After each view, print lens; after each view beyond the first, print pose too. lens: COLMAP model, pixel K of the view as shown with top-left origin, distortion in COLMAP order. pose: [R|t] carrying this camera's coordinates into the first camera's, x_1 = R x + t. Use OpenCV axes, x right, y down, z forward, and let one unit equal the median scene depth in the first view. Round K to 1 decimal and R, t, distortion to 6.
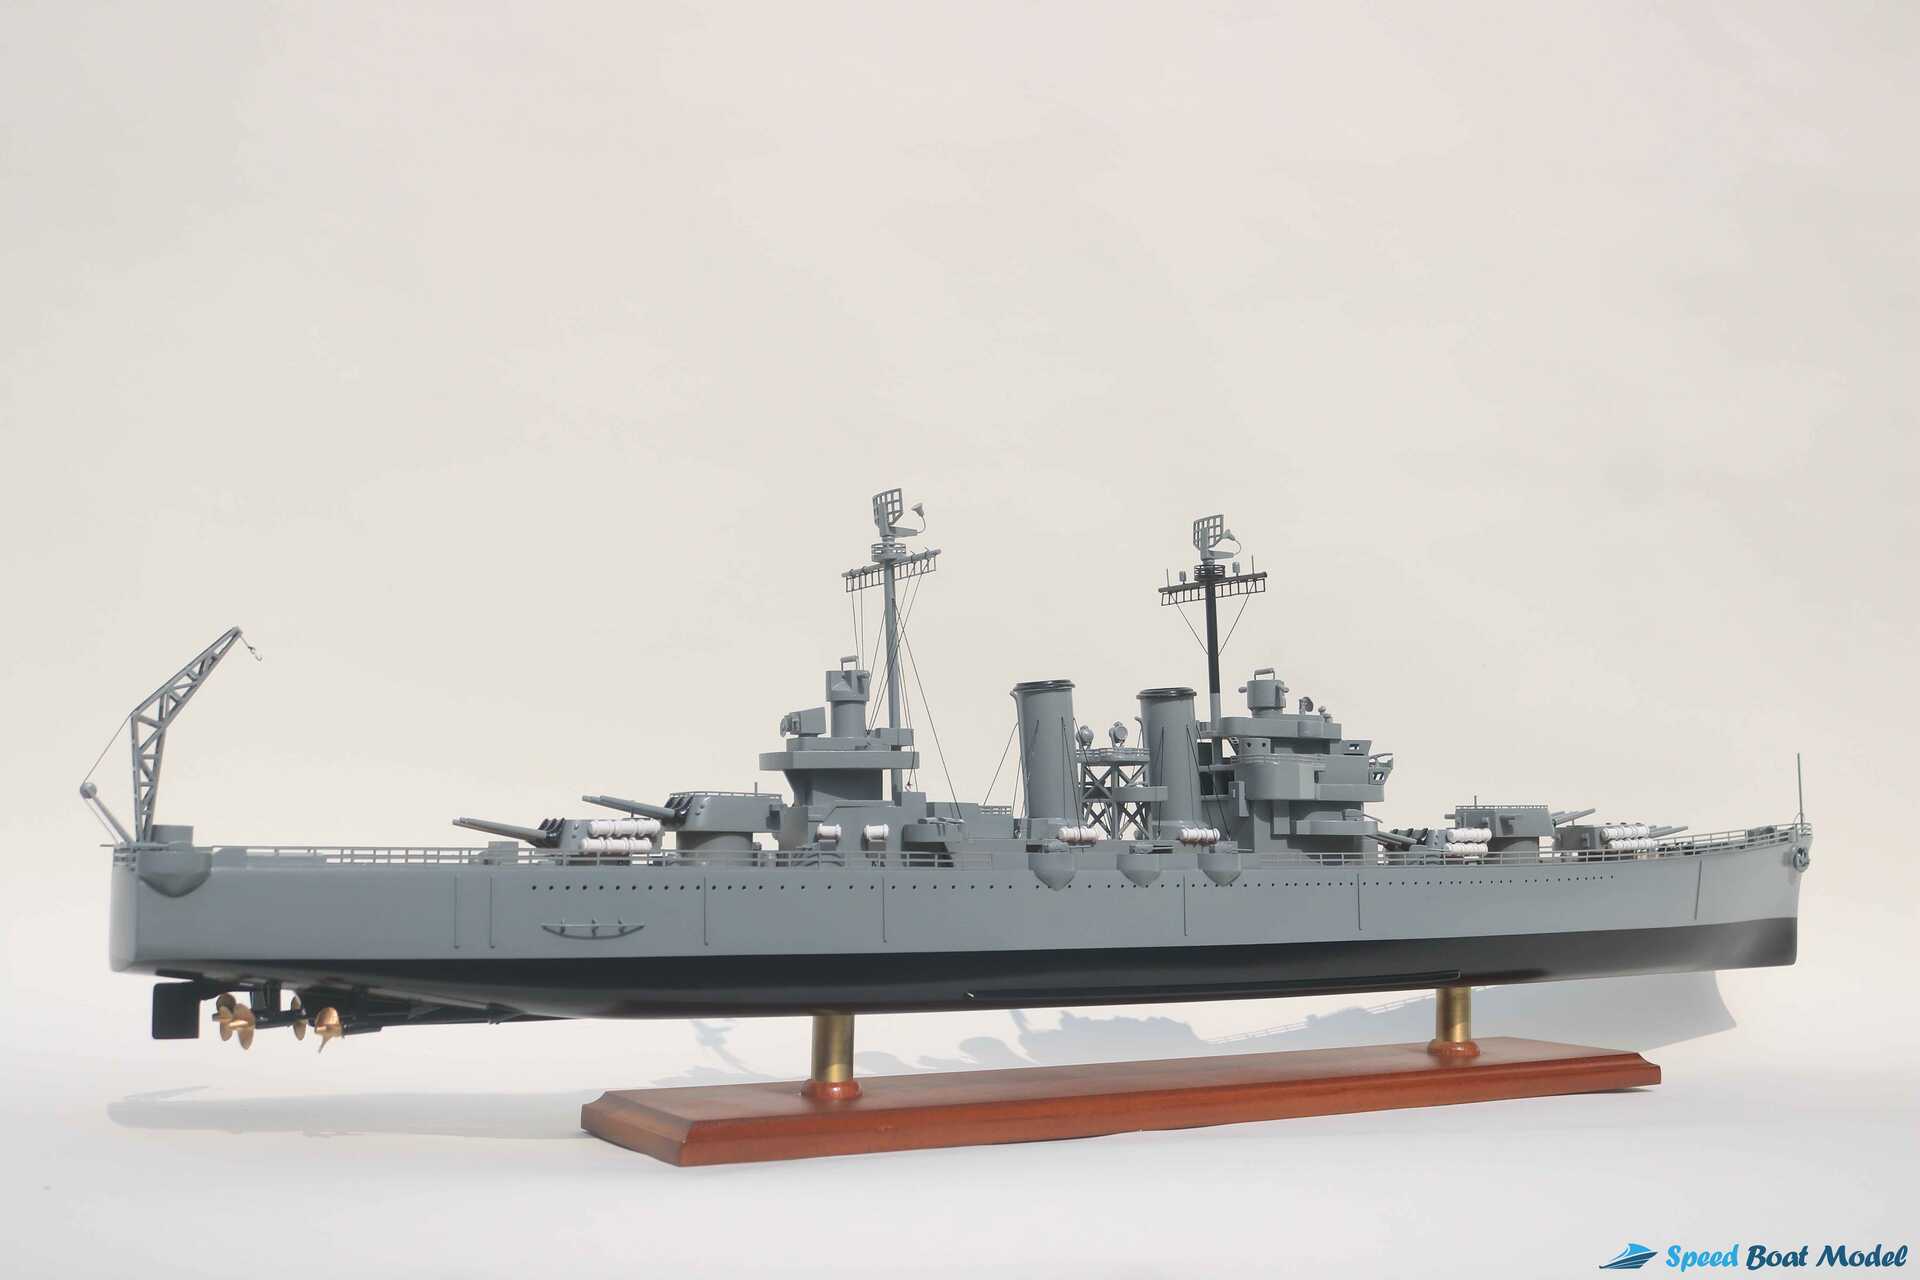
lens RADIAL K [[2126.9, 0, 994.6], [0, 2126.9, 640.3], [0, 0, 1]] dist [-0.071406, 0.004309]
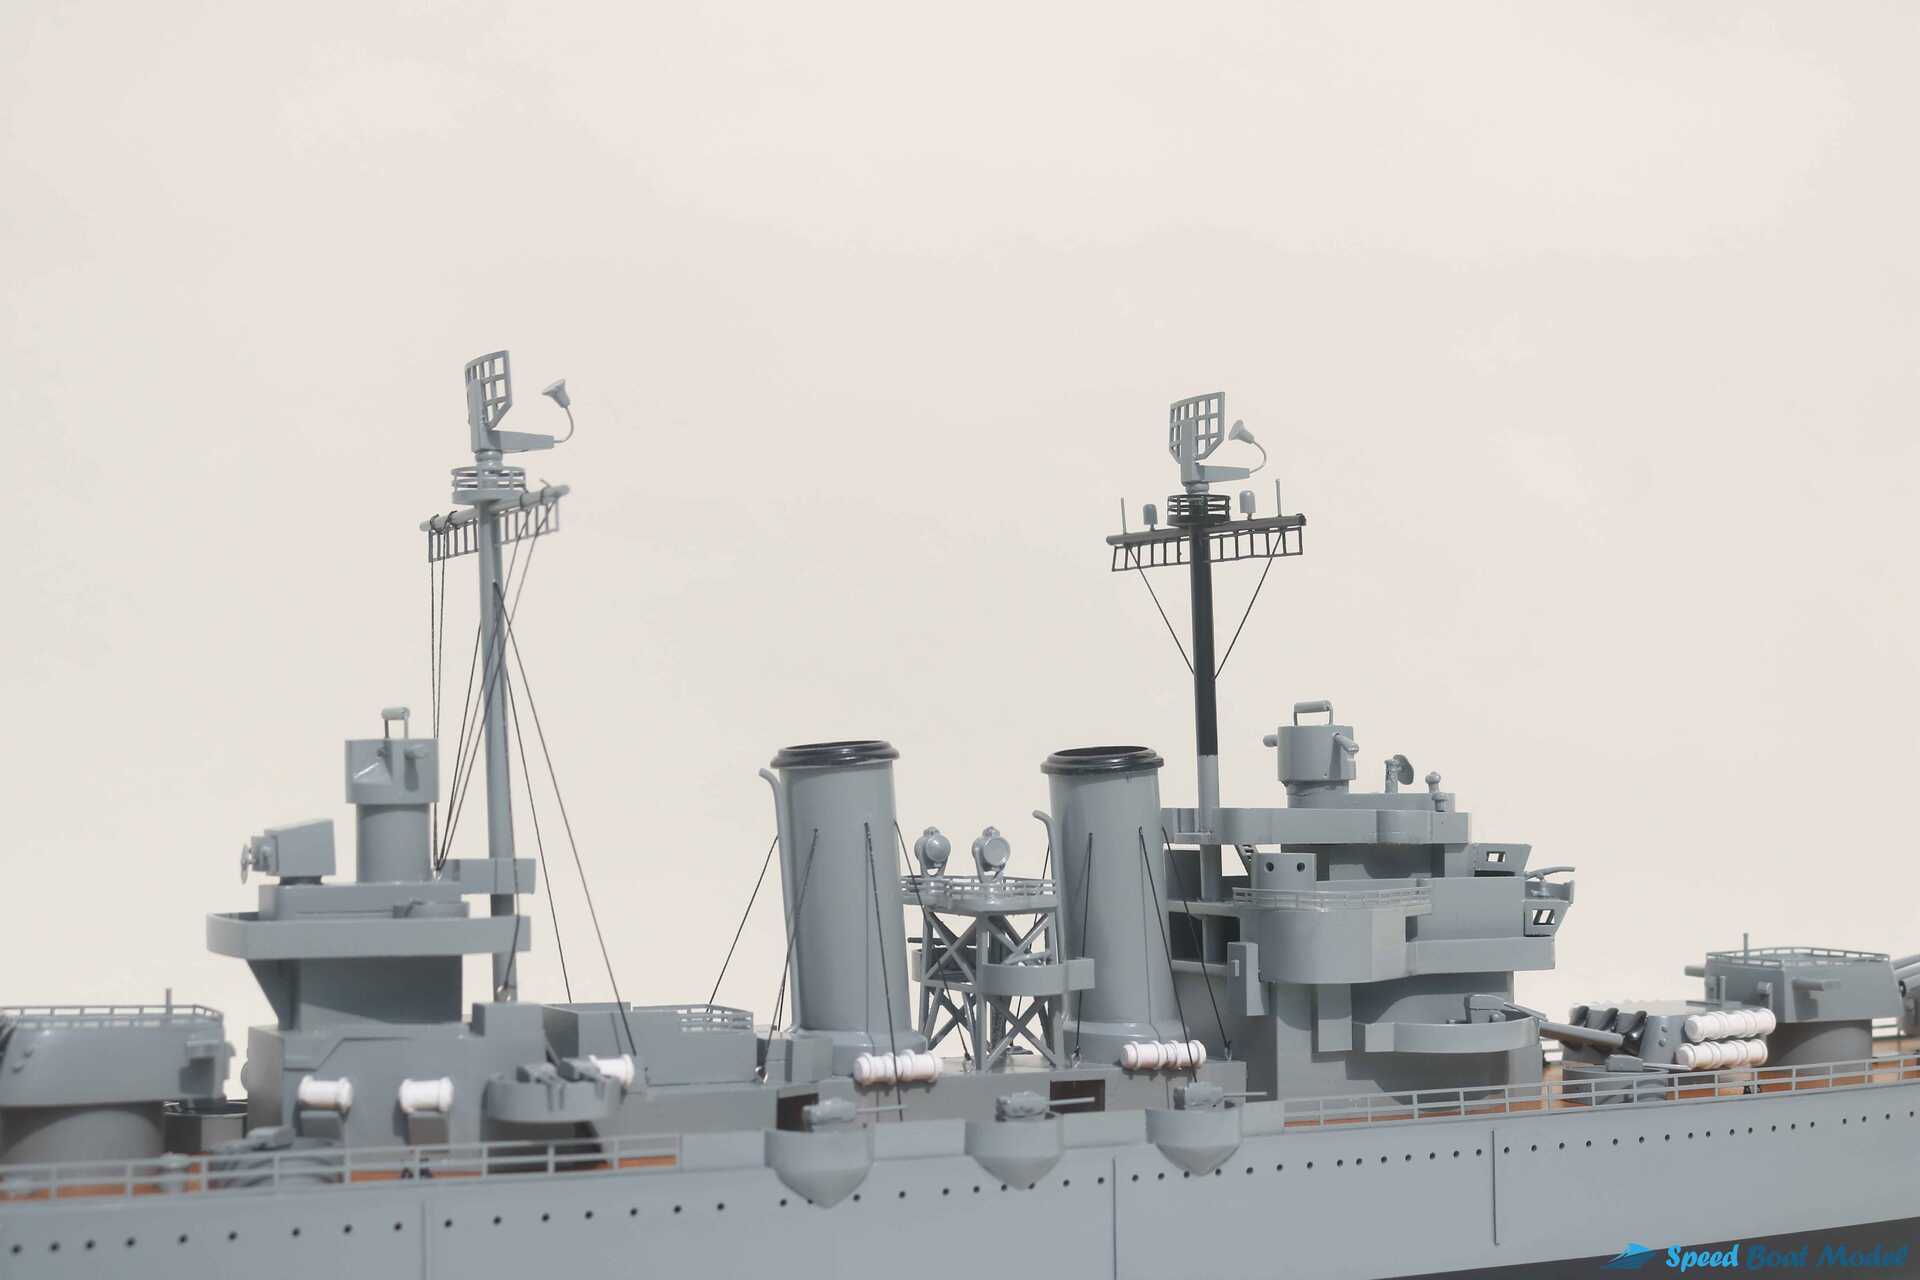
lens RADIAL K [[2863.3, 0, 960.0], [0, 2863.3, 640.0], [0, 0, 1]] dist [-0.030800, -0.082200]
pose [[0.998374, 0.000645, -0.056996, 0.086342], [0.002234, 0.998724, 0.050444, -0.036396], [0.056955, -0.050490, 0.997099, 0.343518]]
